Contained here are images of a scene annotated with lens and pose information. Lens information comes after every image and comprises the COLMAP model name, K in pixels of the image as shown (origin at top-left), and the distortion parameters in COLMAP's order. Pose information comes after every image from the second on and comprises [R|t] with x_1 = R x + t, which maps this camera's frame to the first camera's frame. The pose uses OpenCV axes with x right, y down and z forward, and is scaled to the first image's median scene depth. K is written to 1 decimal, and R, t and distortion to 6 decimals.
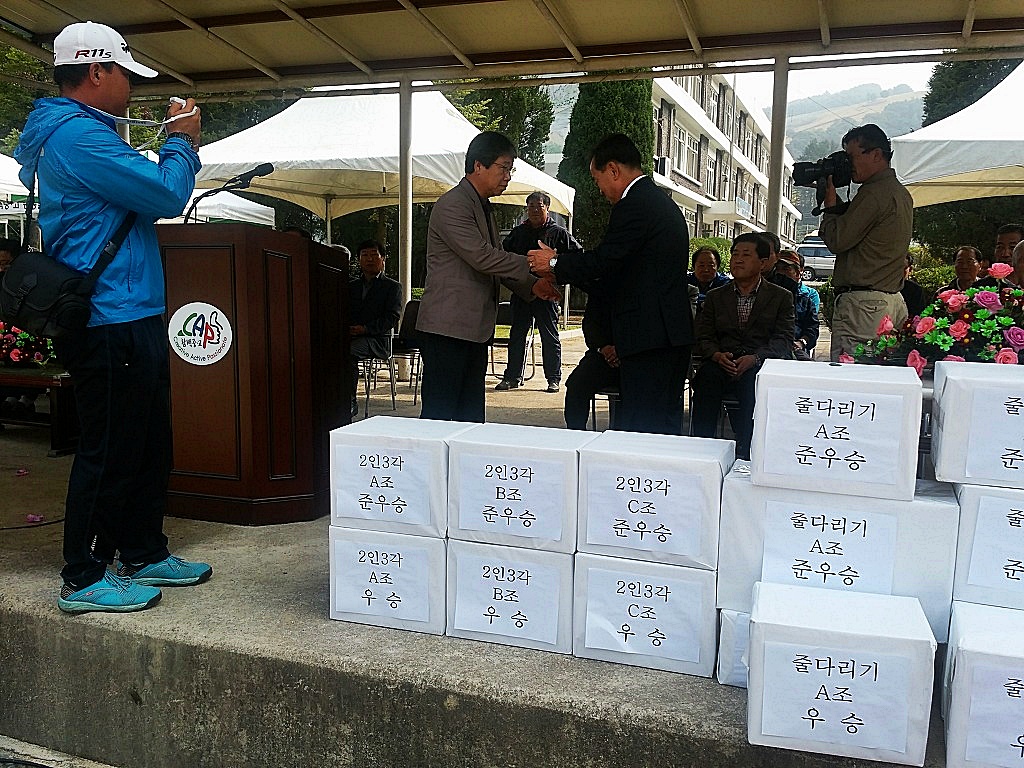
lens RADIAL K [[943.8, 0, 525.2], [0, 943.8, 383.1], [0, 0, 1]] dist [0.144549, -0.362257]
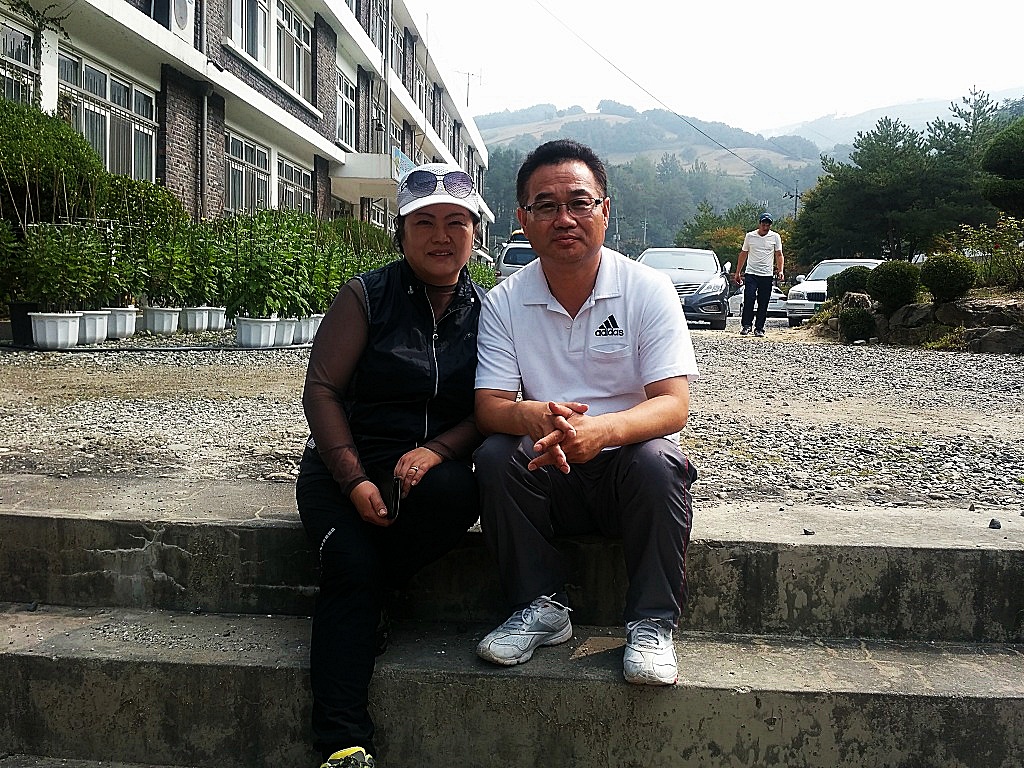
lens RADIAL K [[943.8, 0, 525.2], [0, 943.8, 383.1], [0, 0, 1]] dist [0.144549, -0.362257]
pose [[0.949677, -0.024241, 0.312293, 0.127284], [0.027423, 0.999607, -0.005799, -0.062980], [-0.312030, 0.014071, 0.949968, 0.495693]]
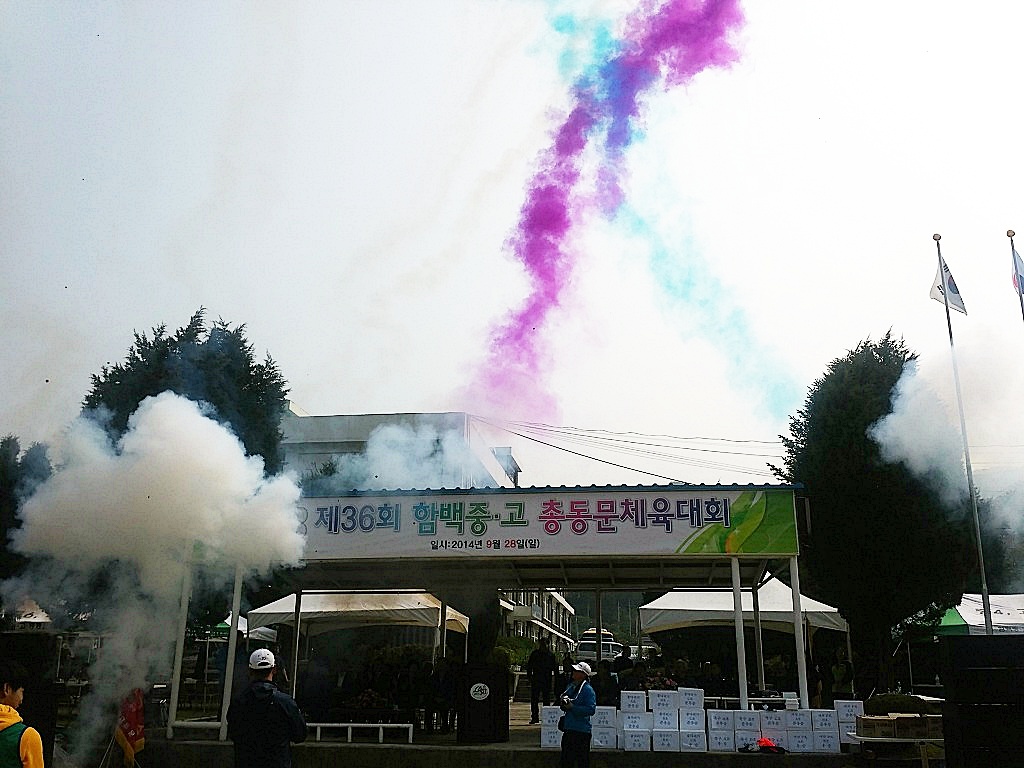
lens RADIAL K [[943.8, 0, 525.2], [0, 943.8, 383.1], [0, 0, 1]] dist [0.144549, -0.362257]
pose [[0.972640, 0.054740, 0.225778, -0.094685], [0.037657, 0.921844, -0.385726, 0.025787], [-0.229247, 0.383675, 0.894561, -0.261988]]
